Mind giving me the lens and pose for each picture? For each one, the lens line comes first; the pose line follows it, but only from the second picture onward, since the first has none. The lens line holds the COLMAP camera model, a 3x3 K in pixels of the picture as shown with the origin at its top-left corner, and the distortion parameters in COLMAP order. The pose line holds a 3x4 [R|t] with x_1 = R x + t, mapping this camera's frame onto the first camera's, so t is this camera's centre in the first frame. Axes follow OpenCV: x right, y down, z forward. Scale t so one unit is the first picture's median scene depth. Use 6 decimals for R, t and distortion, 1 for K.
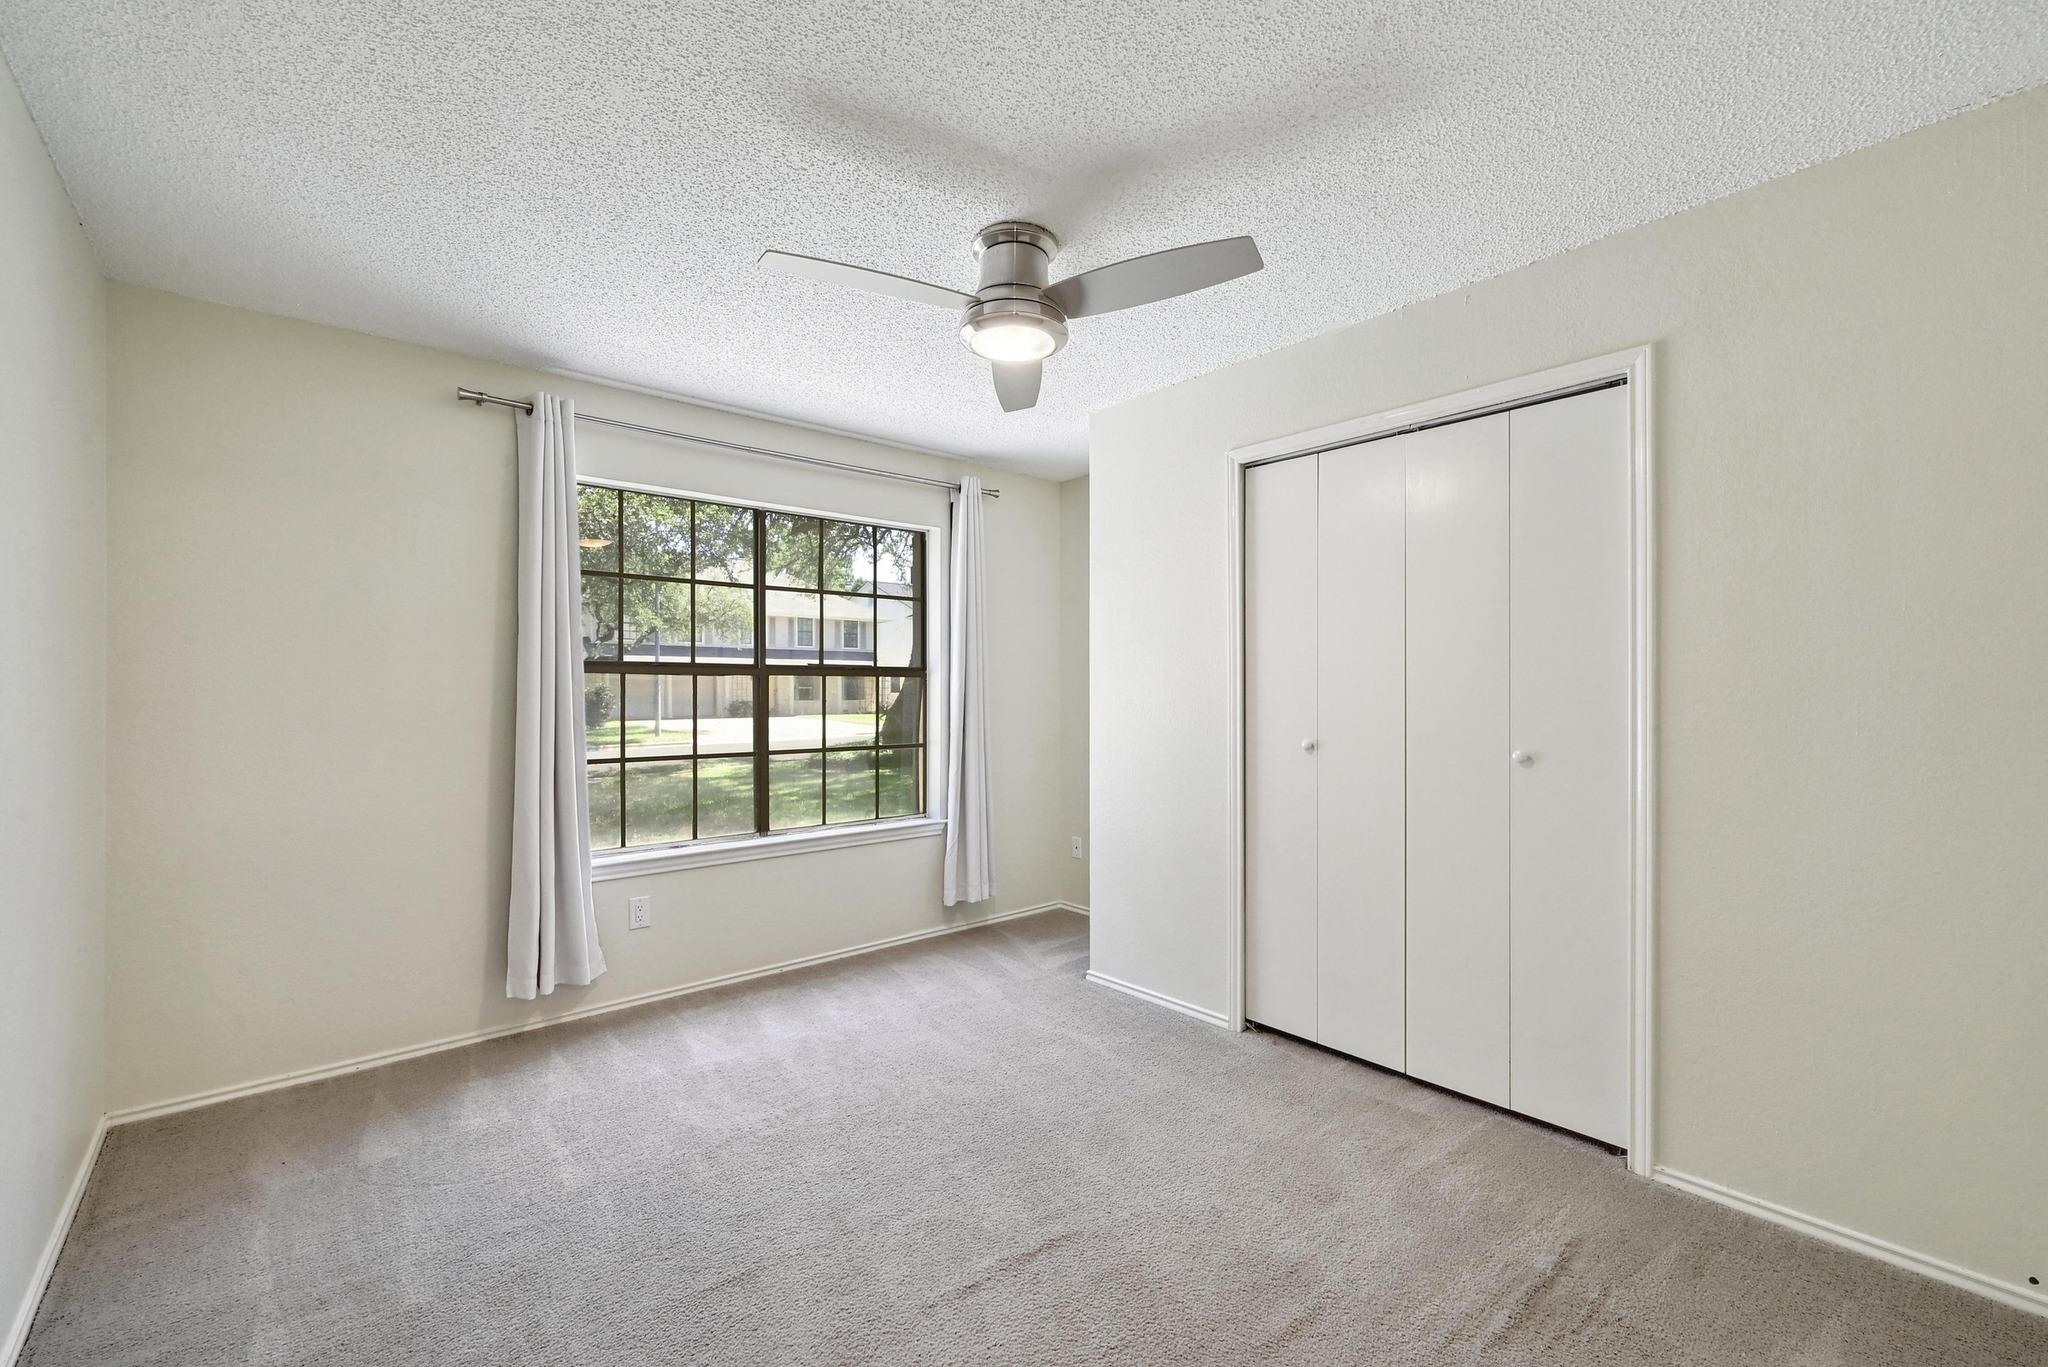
lens RADIAL K [[841.6, 0, 1024.8], [0, 841.6, 687.0], [0, 0, 1]] dist [0.003673, 0.000168]
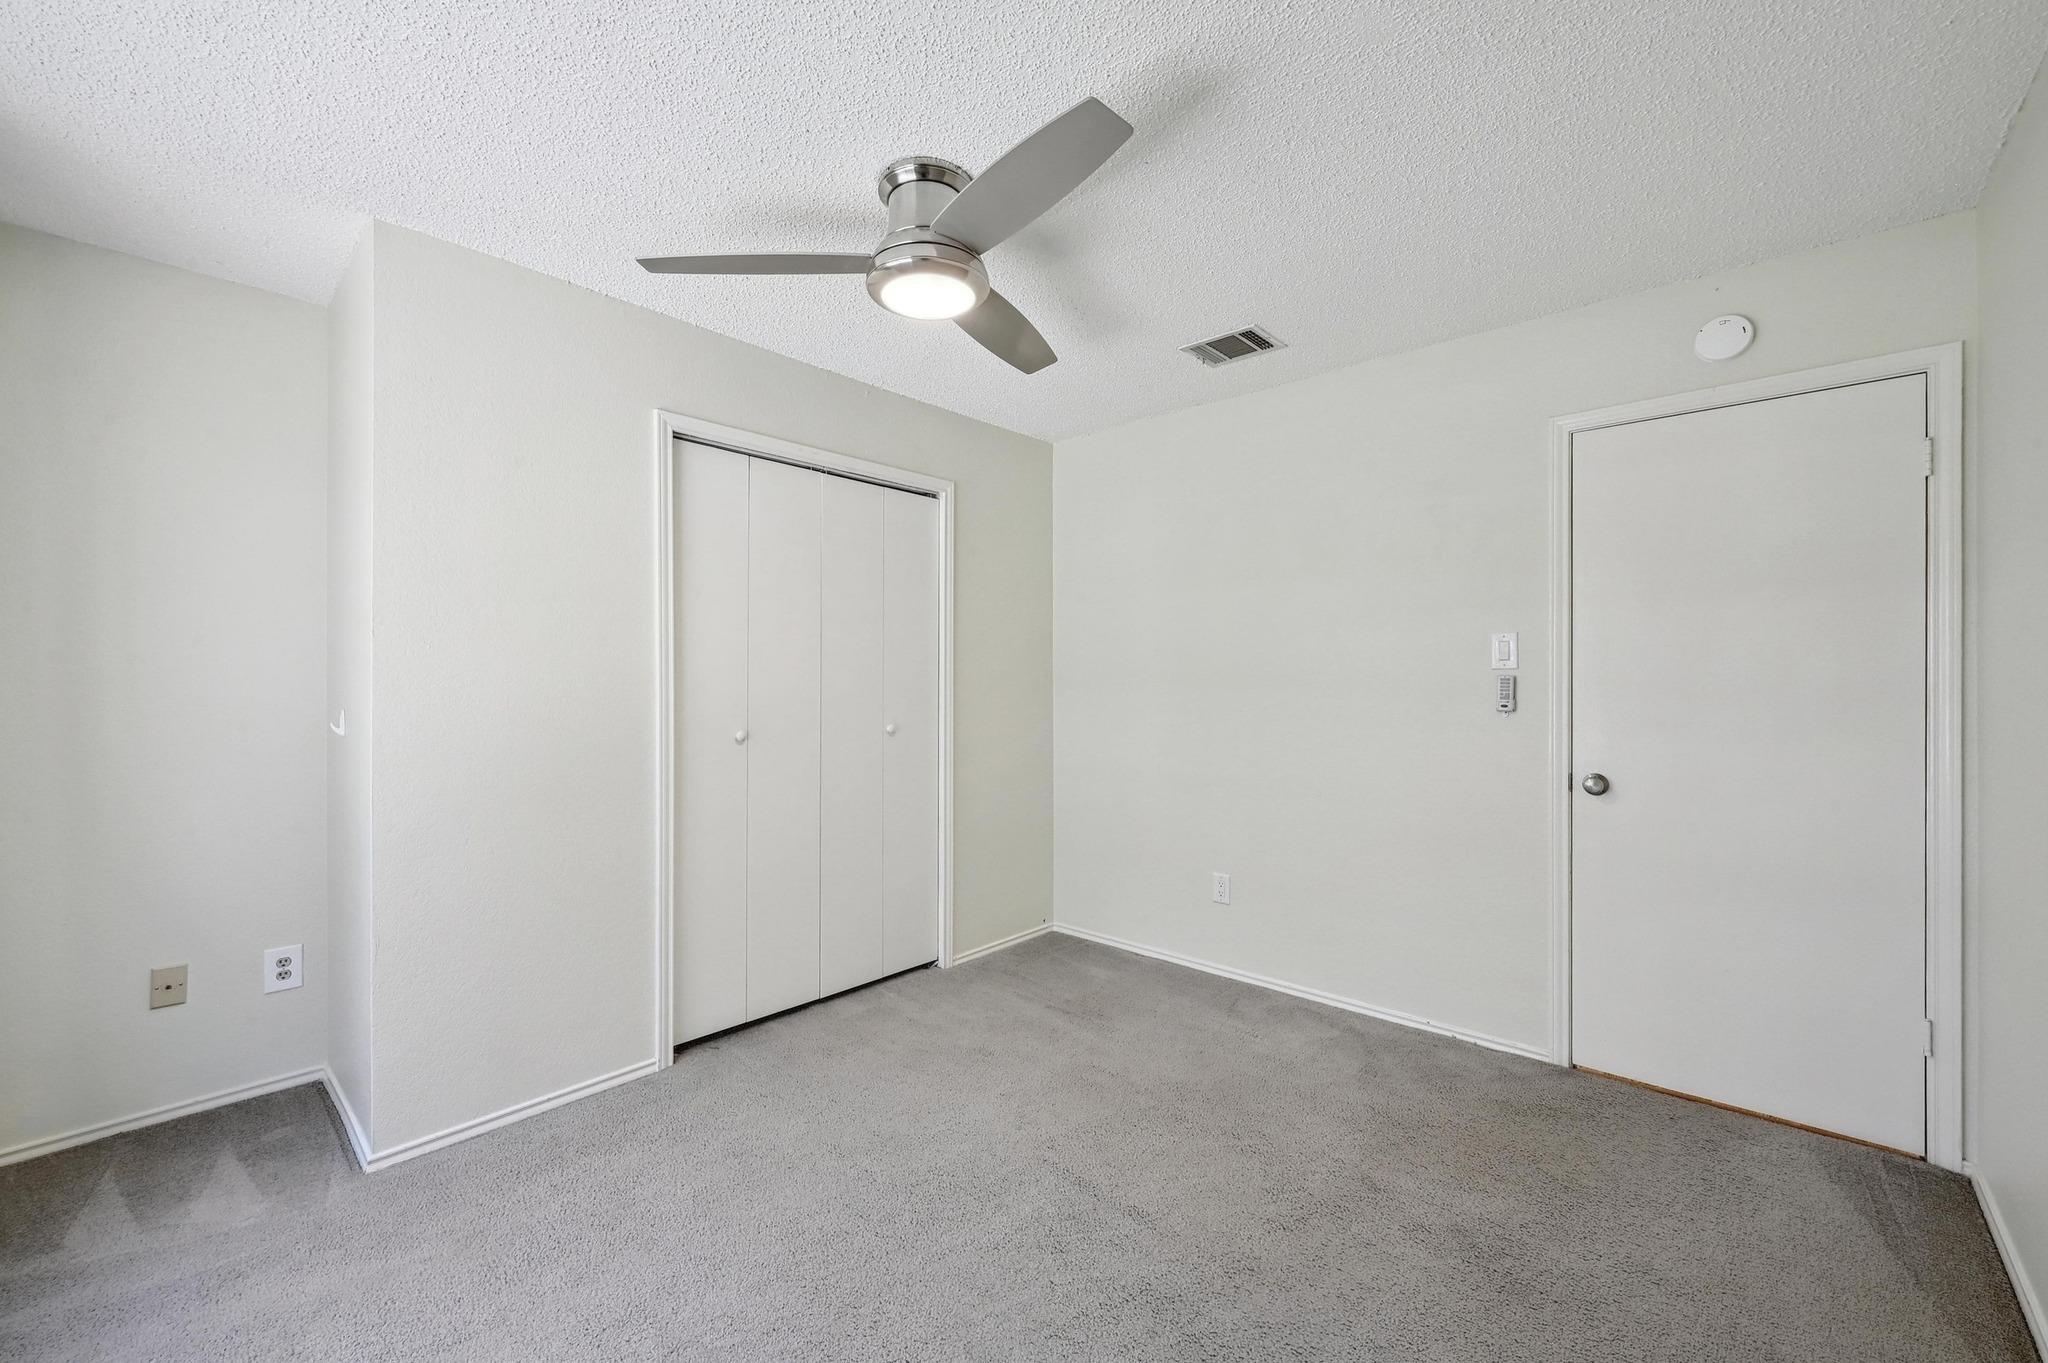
lens RADIAL K [[813.2, 0, 1021.8], [0, 813.2, 690.6], [0, 0, 1]] dist [-0.000444, 0.000181]
pose [[-0.112091, -0.007946, 0.993666, -0.695921], [-0.005512, 0.999958, 0.007374, 0.003256], [-0.993683, -0.004651, -0.112130, 0.786702]]
